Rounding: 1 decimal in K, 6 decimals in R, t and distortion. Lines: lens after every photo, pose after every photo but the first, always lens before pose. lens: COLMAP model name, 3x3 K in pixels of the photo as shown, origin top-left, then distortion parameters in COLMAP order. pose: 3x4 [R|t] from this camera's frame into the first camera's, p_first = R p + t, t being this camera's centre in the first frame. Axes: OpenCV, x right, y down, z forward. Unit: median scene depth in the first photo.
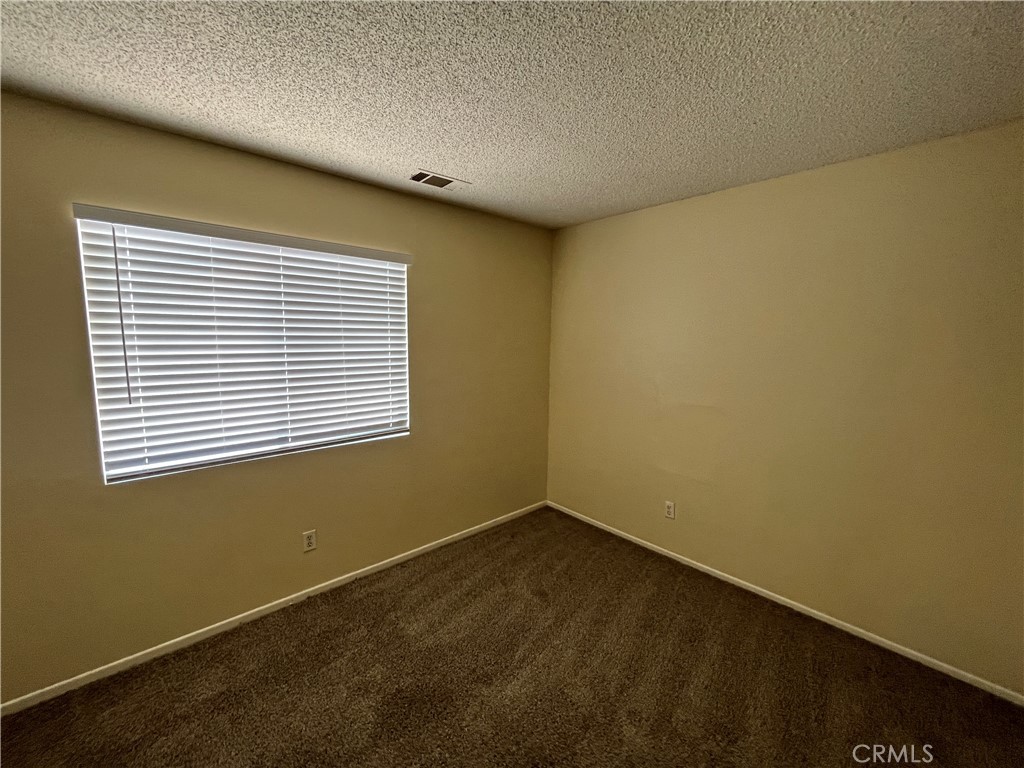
lens RADIAL K [[413.2, 0, 507.2], [0, 413.2, 383.4], [0, 0, 1]] dist [-0.002776, -0.000286]
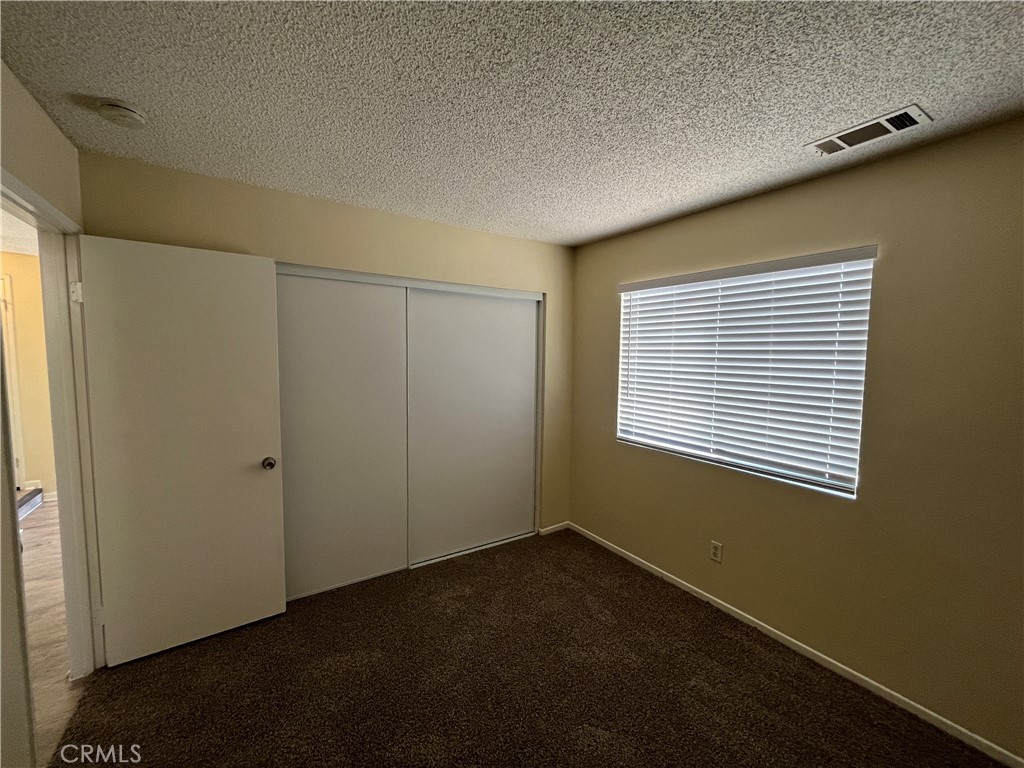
lens RADIAL K [[413.2, 0, 507.2], [0, 413.2, 383.4], [0, 0, 1]] dist [-0.002776, -0.000286]
pose [[-0.157888, 0.063751, -0.985397, 0.638129], [-0.128173, 0.988148, 0.084466, -0.065395], [0.979103, 0.139637, -0.147845, 0.594981]]
